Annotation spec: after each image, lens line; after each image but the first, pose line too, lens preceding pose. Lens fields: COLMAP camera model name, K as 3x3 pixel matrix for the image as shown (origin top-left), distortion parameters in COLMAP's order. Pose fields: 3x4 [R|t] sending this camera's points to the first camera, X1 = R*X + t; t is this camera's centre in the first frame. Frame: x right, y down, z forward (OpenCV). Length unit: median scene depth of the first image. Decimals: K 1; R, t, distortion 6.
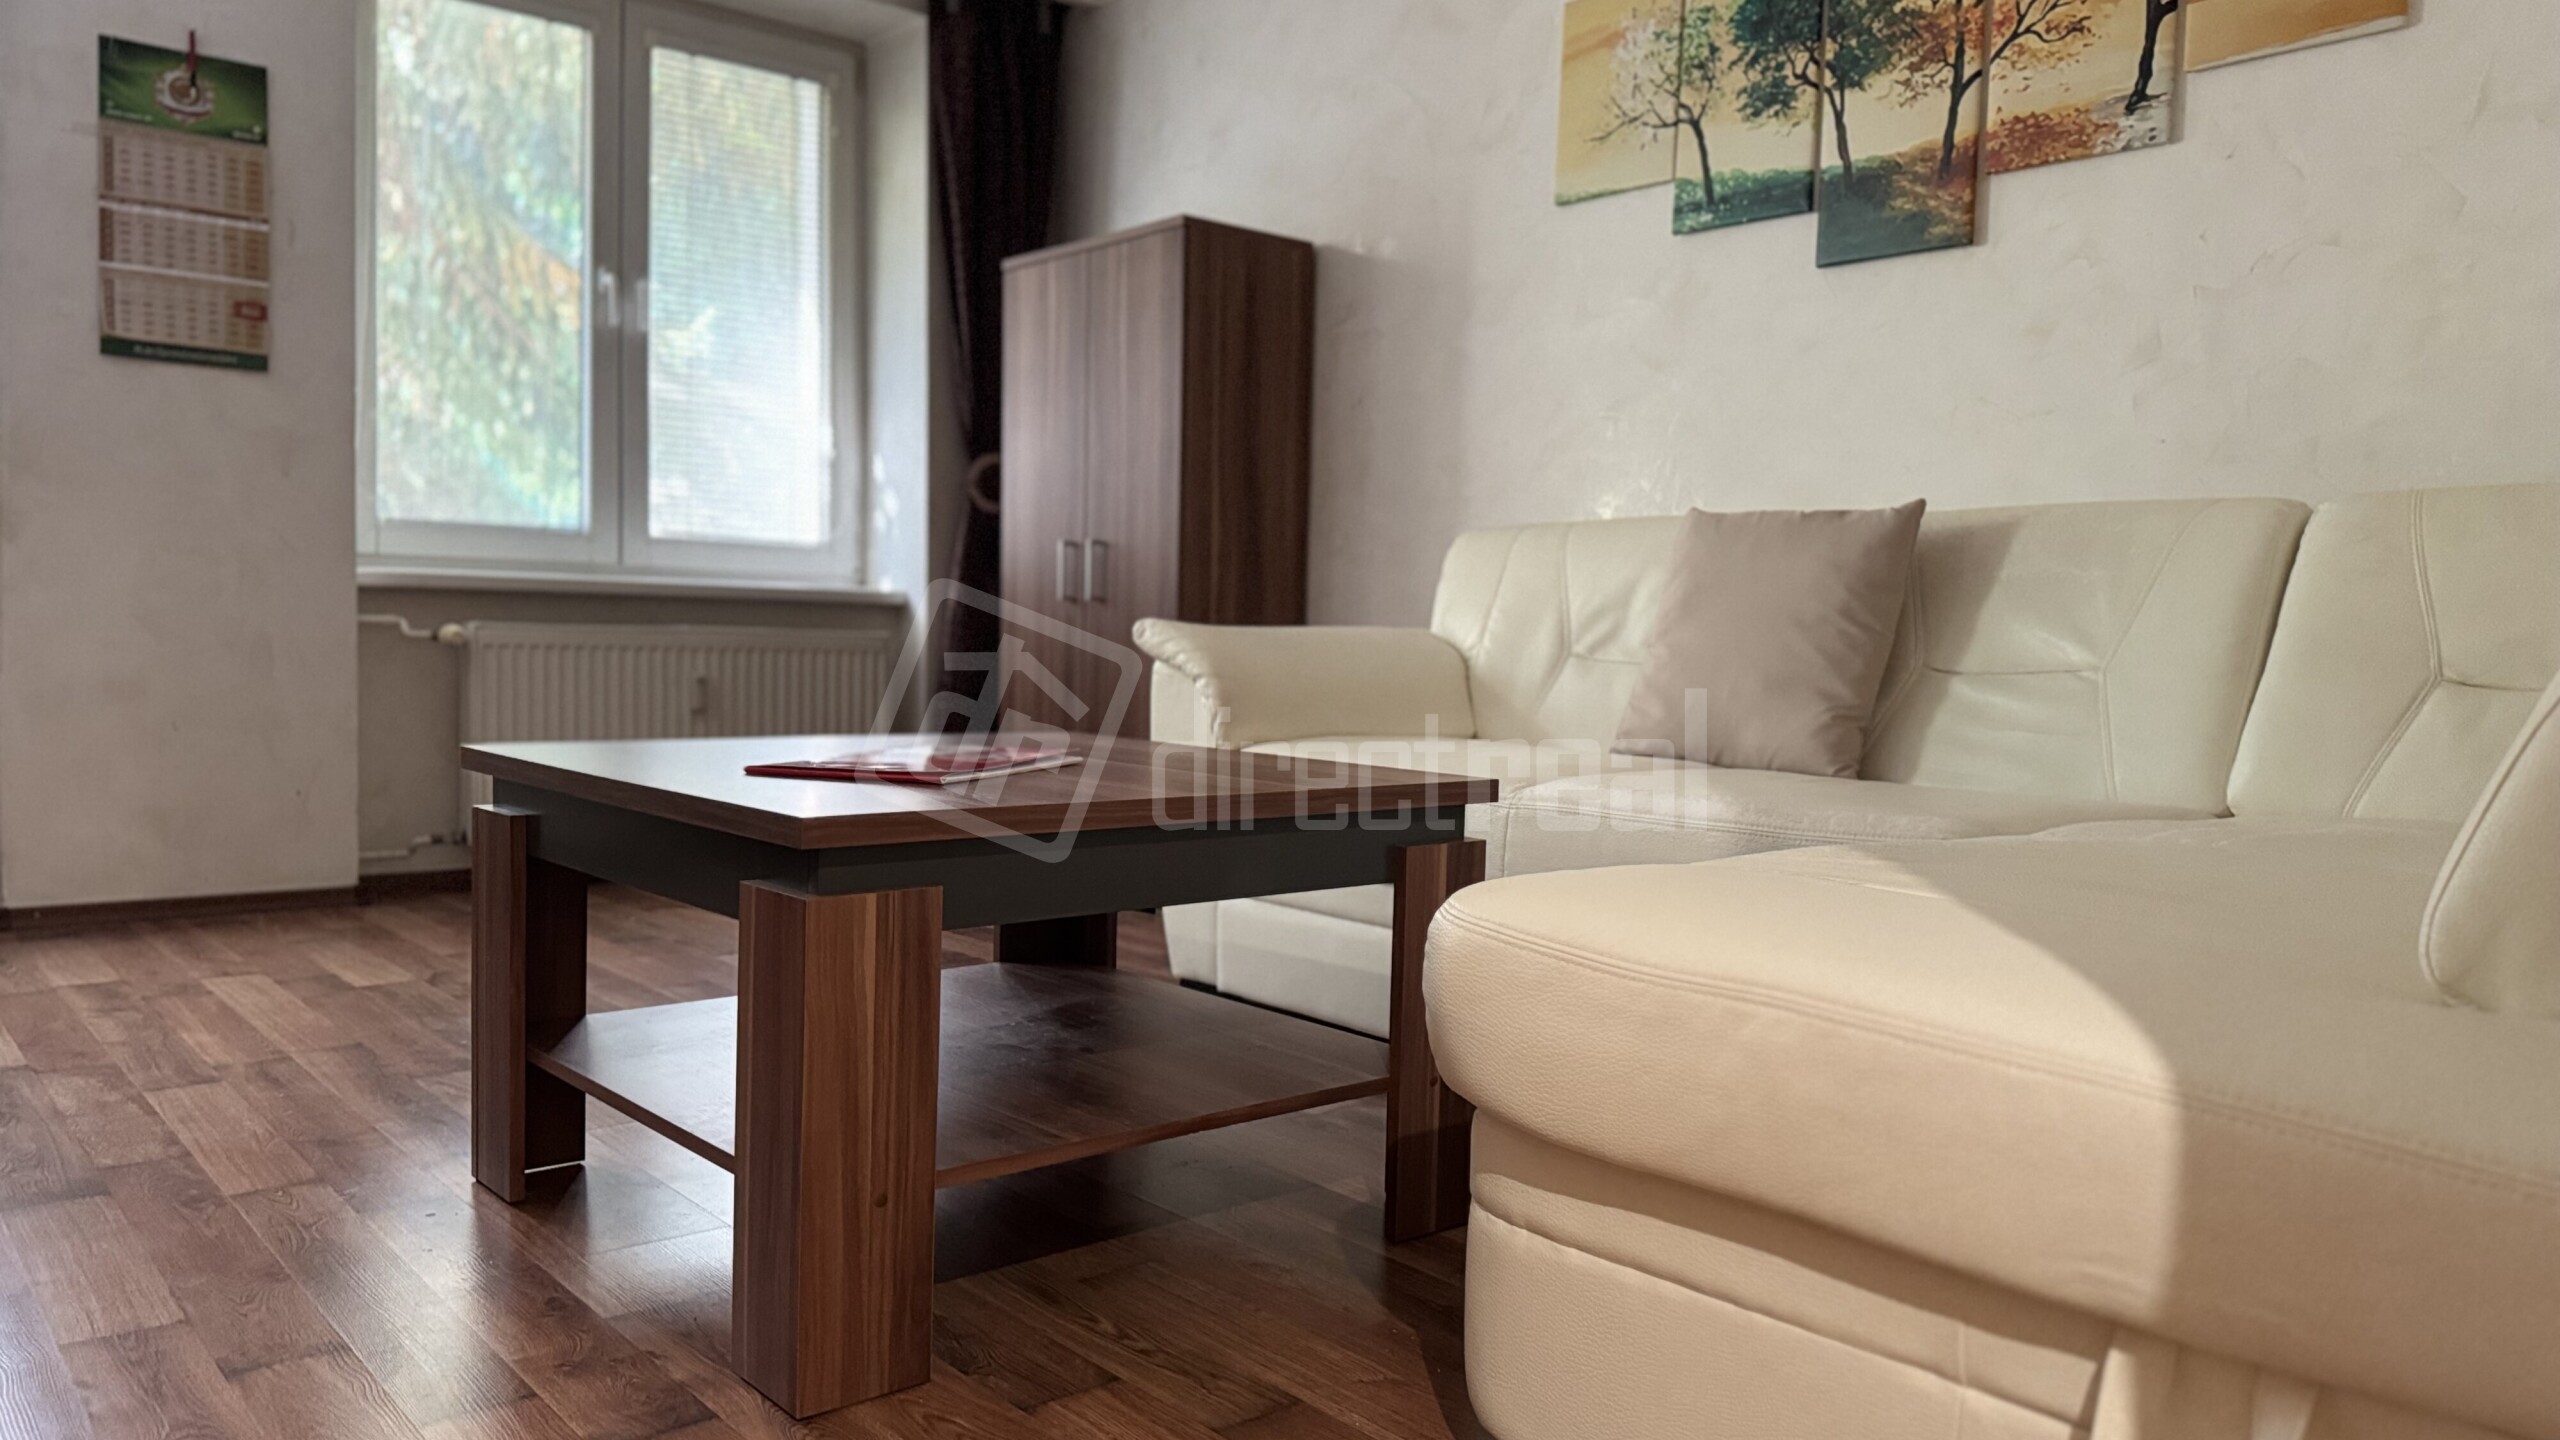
lens RADIAL K [[1822.0, 0, 1296.1], [0, 1822.0, 727.9], [0, 0, 1]] dist [0.044627, -0.054906]
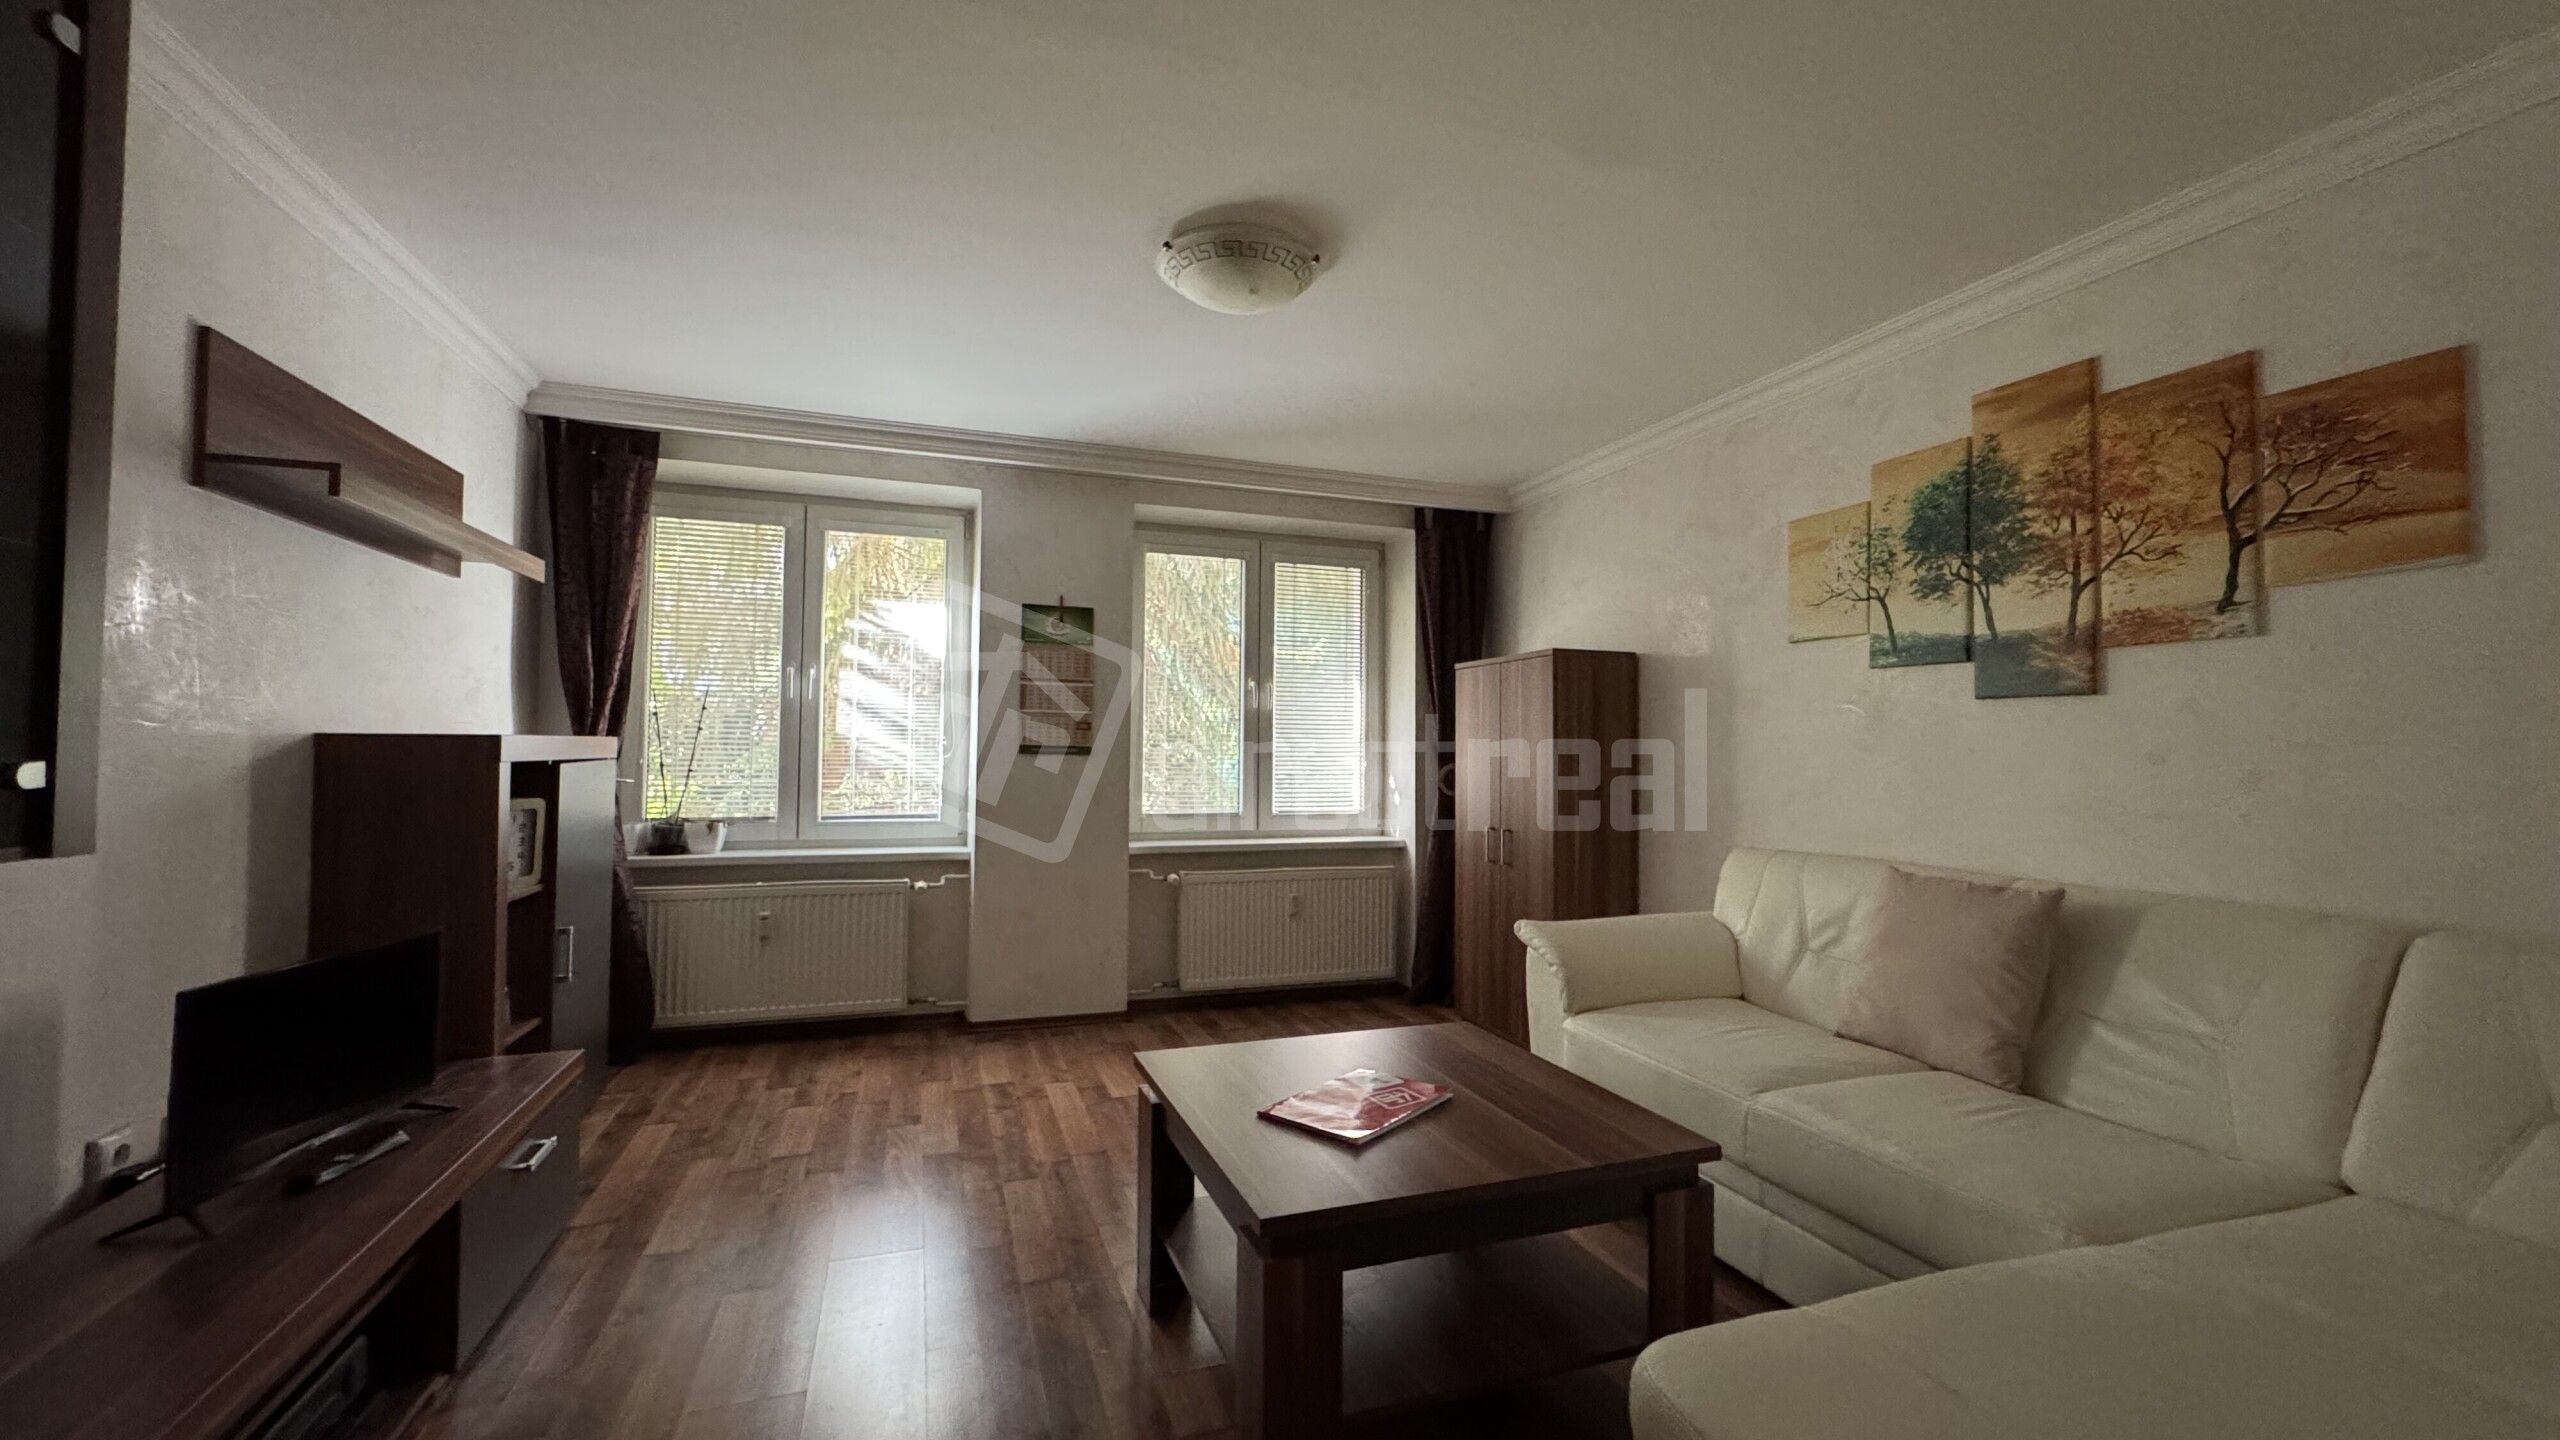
lens RADIAL K [[1025.7, 0, 1281.7], [0, 1025.7, 718.7], [0, 0, 1]] dist [-0.000679, -0.001282]
pose [[0.934203, -0.028160, -0.355628, 0.045246], [-0.005387, 0.995652, -0.092993, -0.135555], [0.356701, 0.088790, 0.929990, 0.017225]]
